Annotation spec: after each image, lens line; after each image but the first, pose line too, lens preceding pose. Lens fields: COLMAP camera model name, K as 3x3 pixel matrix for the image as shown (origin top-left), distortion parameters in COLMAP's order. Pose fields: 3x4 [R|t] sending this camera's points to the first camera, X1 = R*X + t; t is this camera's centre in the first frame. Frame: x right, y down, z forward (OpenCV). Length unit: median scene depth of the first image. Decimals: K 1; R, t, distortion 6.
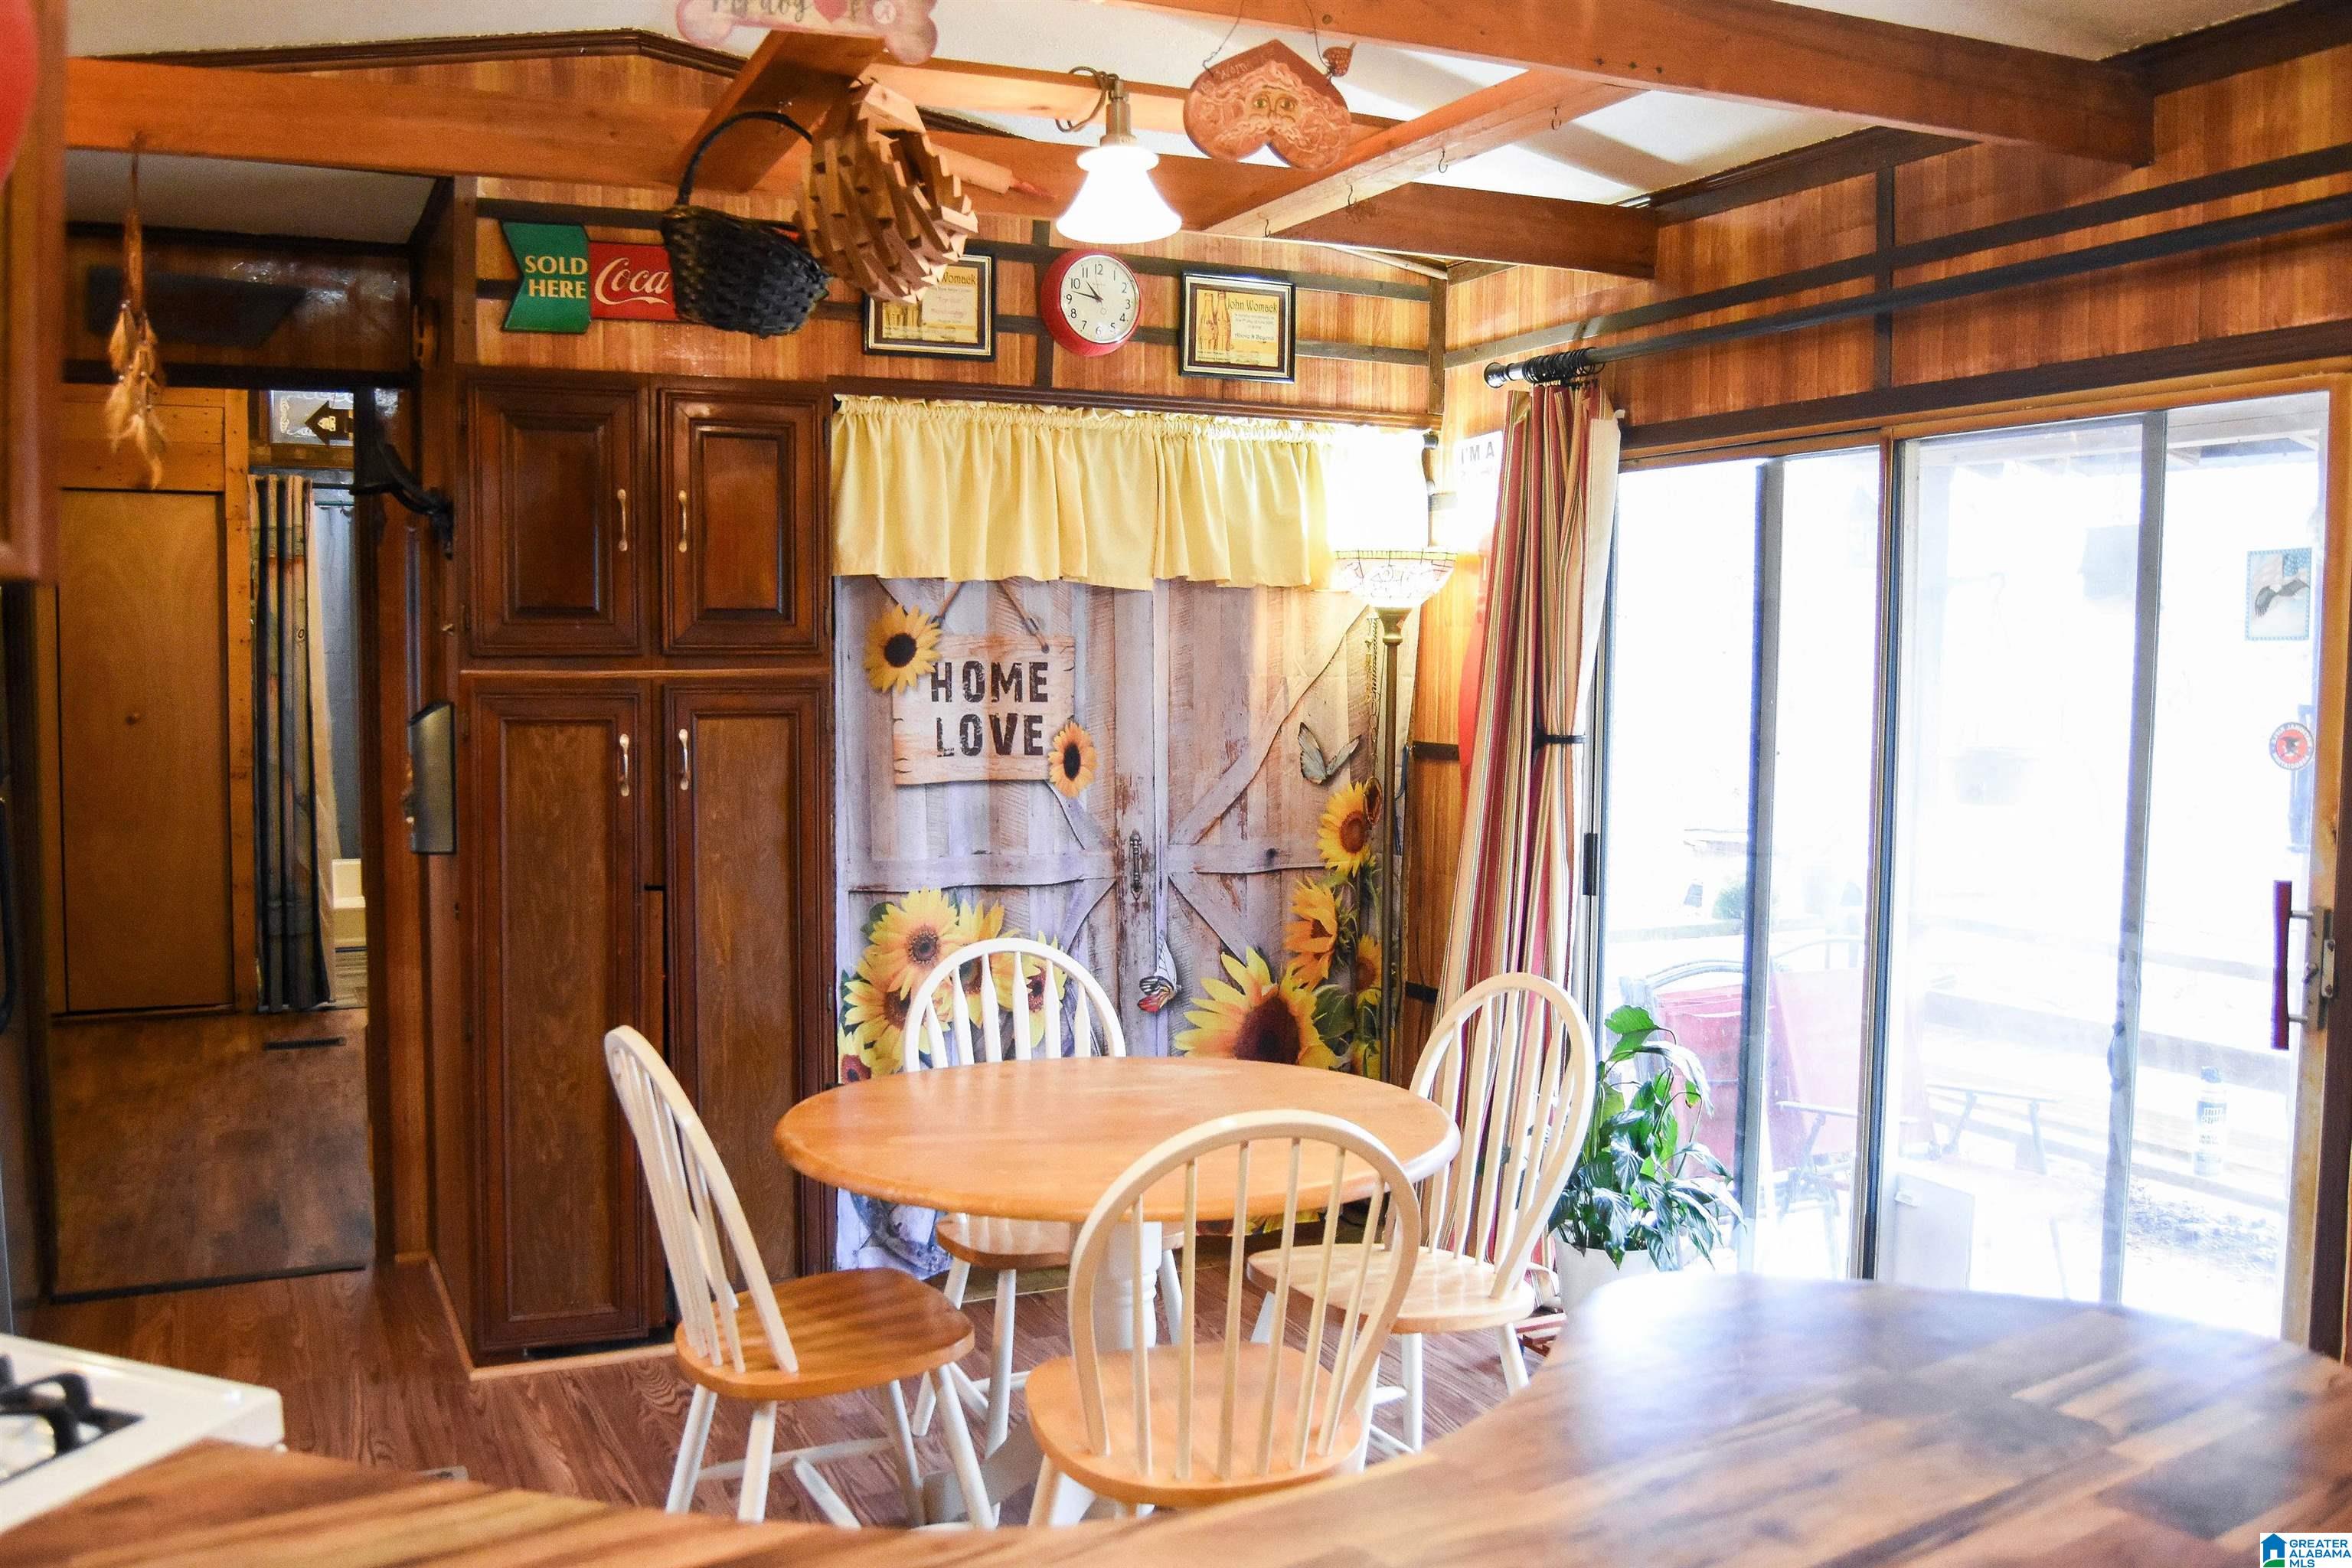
lens RADIAL K [[1978.0, 0, 1160.9], [0, 1978.0, 778.7], [0, 0, 1]] dist [-0.052605, -0.006085]
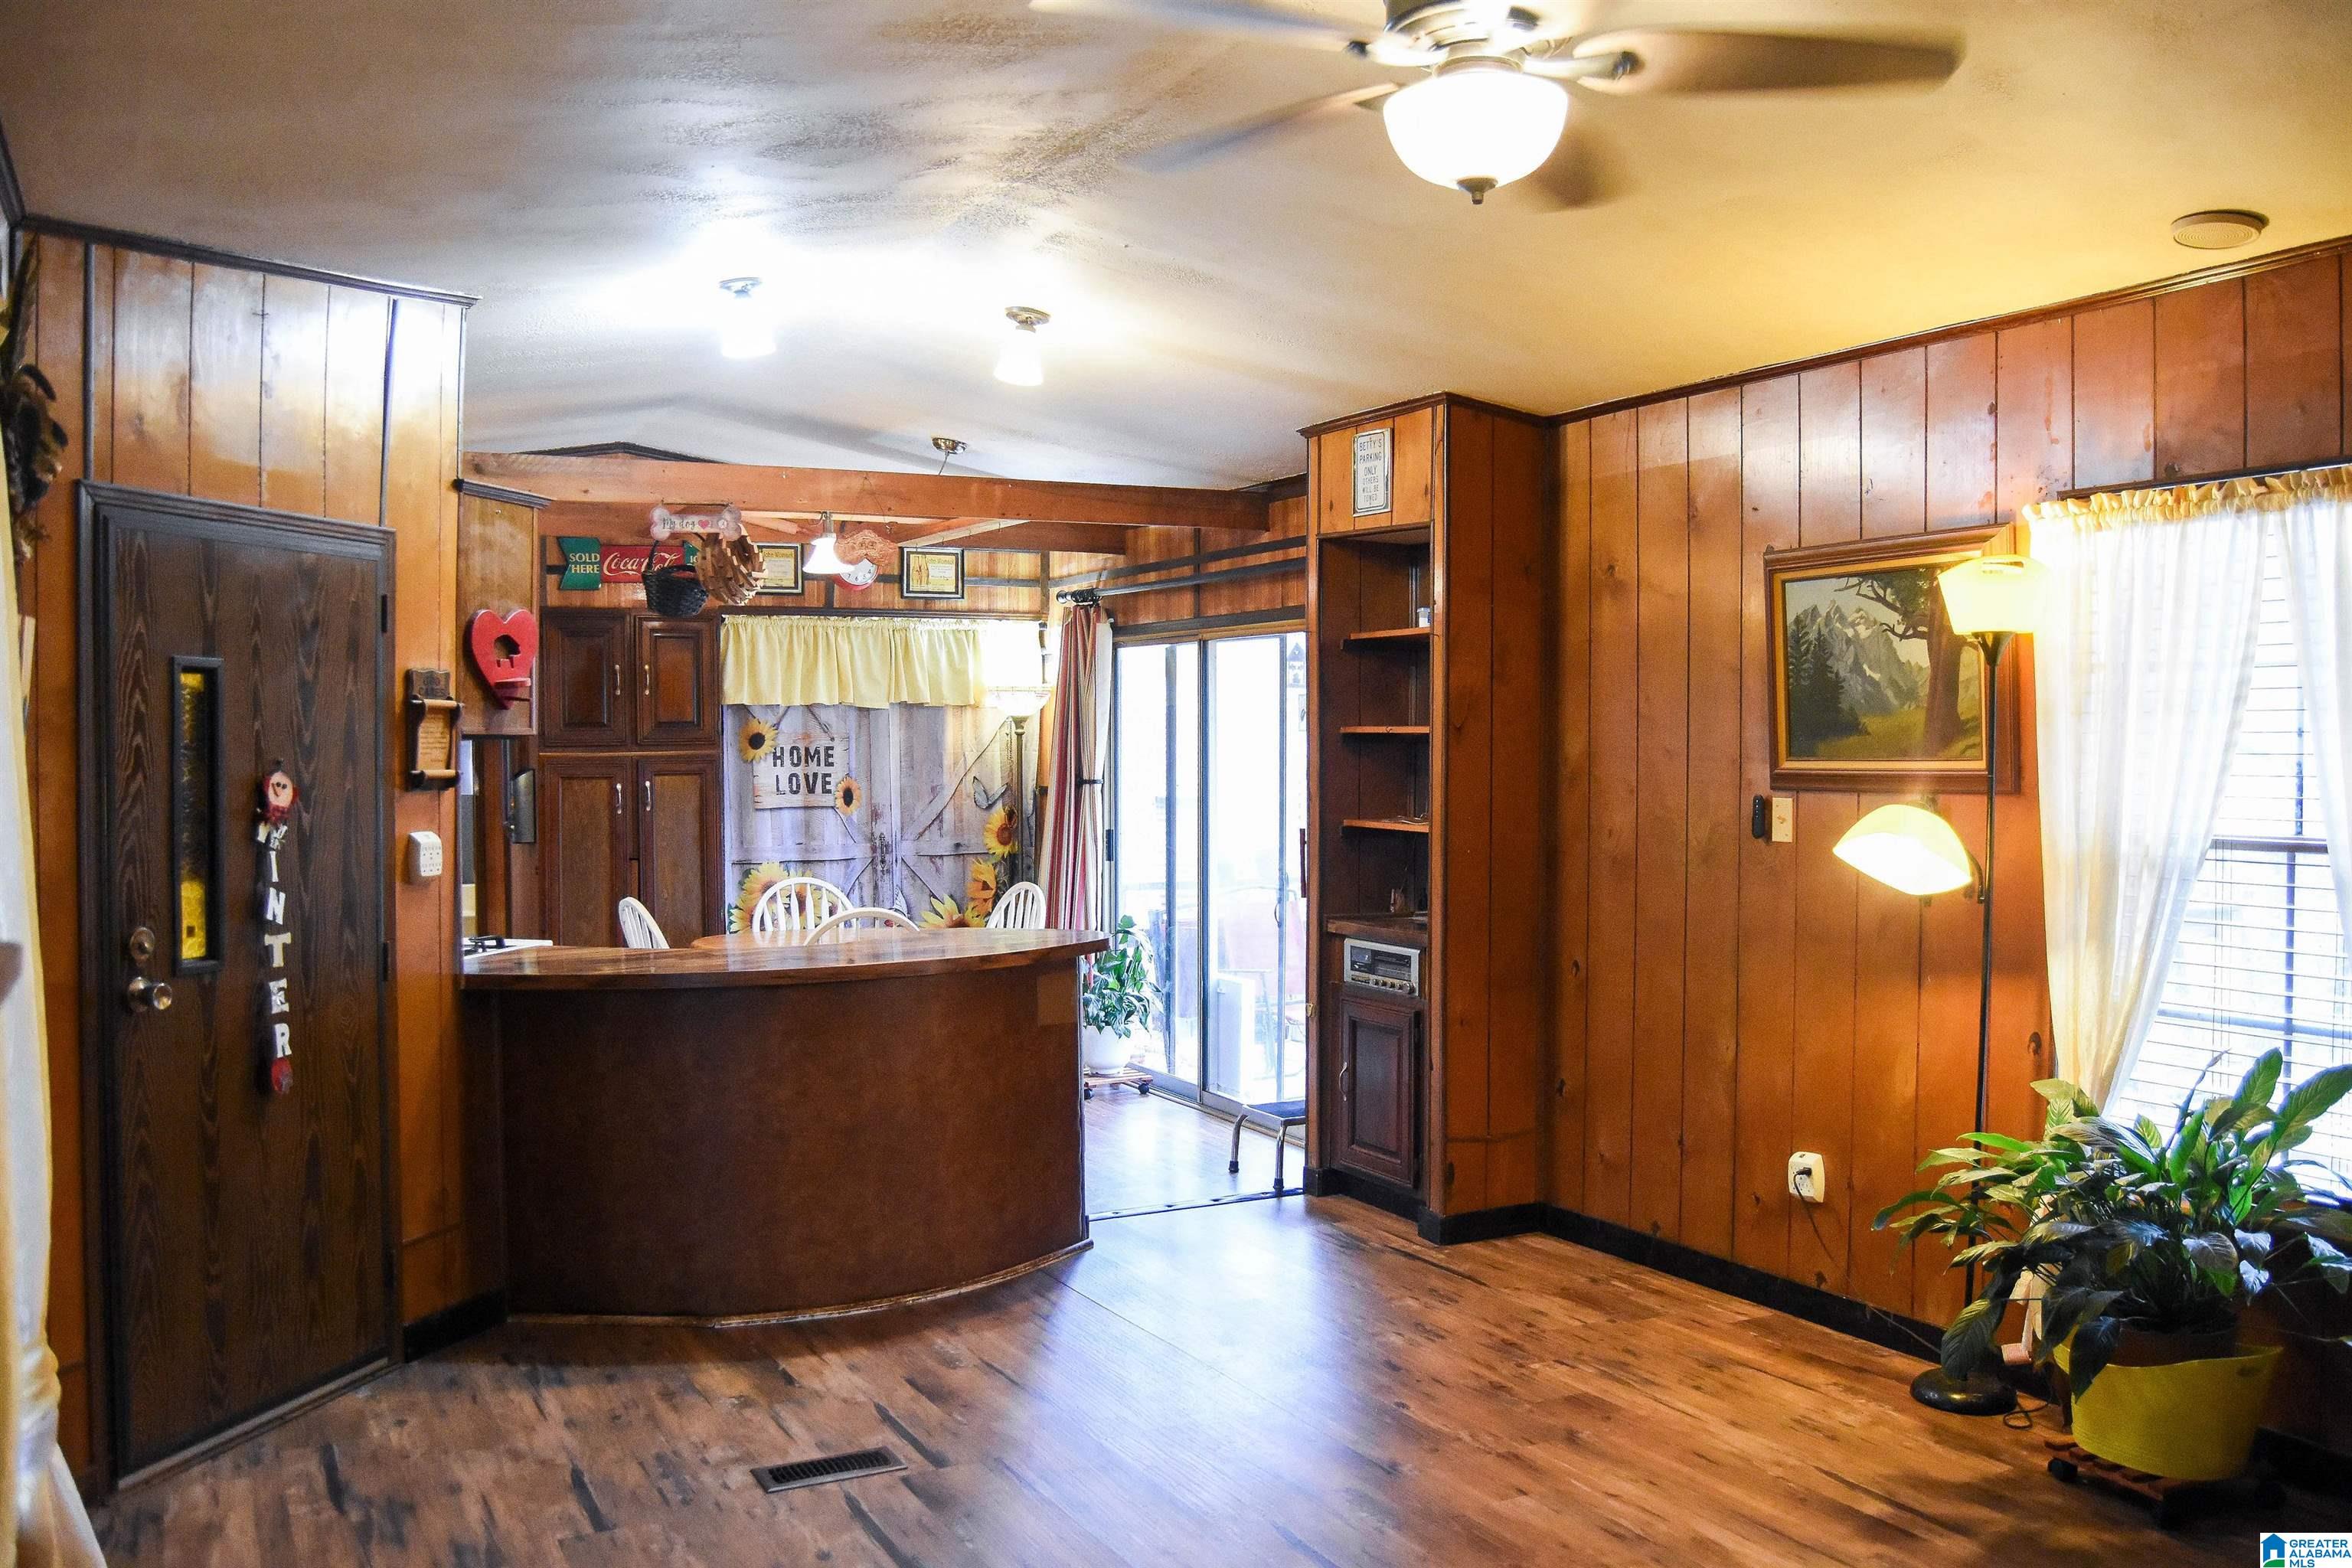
lens RADIAL K [[1978.0, 0, 1190.9], [0, 1978.0, 789.7], [0, 0, 1]] dist [-0.052605, -0.006085]
pose [[0.998983, -0.011991, 0.043471, 0.215157], [0.013431, 0.999366, -0.032983, 0.054584], [-0.043048, 0.033533, 0.998510, -0.988220]]
